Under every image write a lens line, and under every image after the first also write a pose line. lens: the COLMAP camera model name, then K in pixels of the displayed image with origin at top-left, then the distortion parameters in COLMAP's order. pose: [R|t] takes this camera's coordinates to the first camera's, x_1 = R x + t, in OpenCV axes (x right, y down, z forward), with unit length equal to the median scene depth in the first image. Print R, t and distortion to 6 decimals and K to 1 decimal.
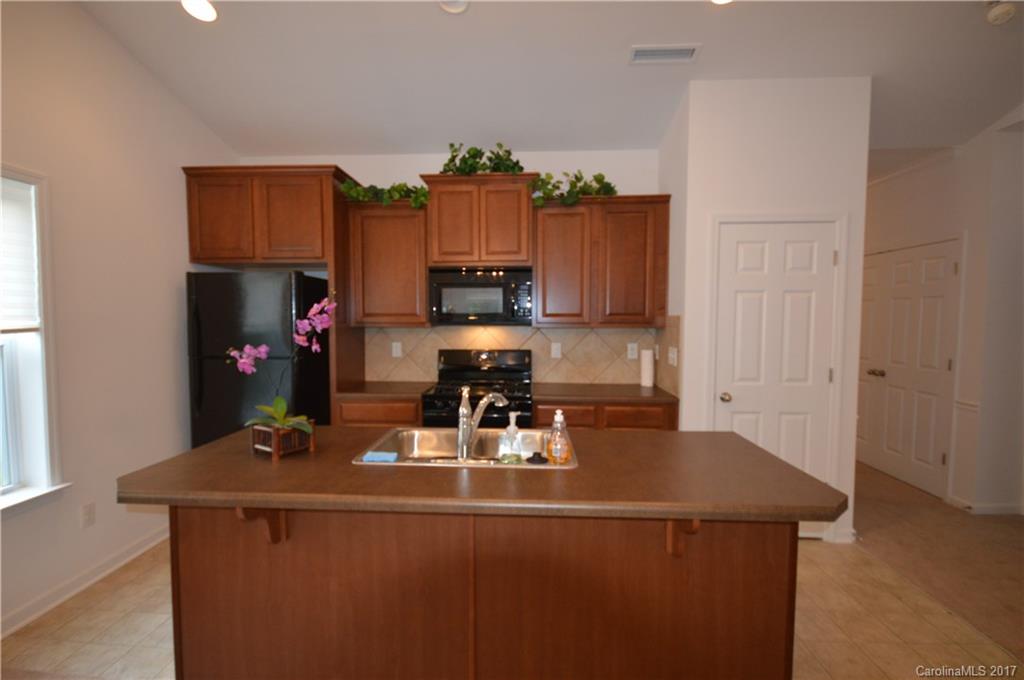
lens RADIAL K [[468.6, 0, 507.1], [0, 468.6, 342.7], [0, 0, 1]] dist [0.002659, 0.000310]
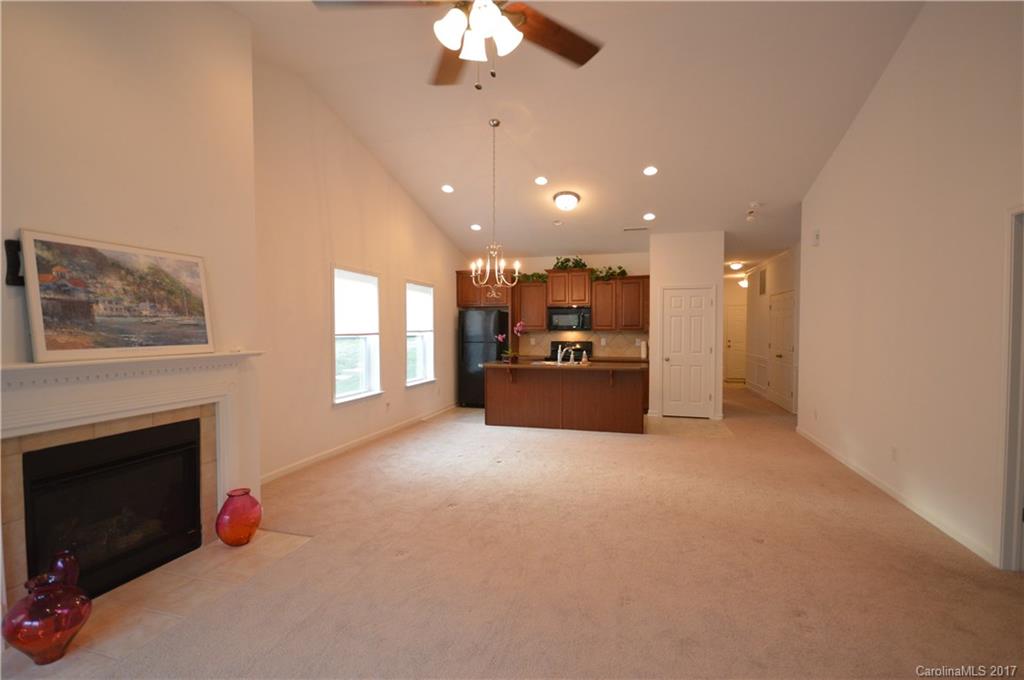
lens RADIAL K [[468.6, 0, 507.1], [0, 468.6, 342.7], [0, 0, 1]] dist [0.002659, 0.000310]
pose [[0.974554, 0.004790, -0.224102, 0.175966], [-0.010926, 0.999598, -0.026152, 0.092977], [0.223886, 0.027935, 0.974215, -1.424515]]
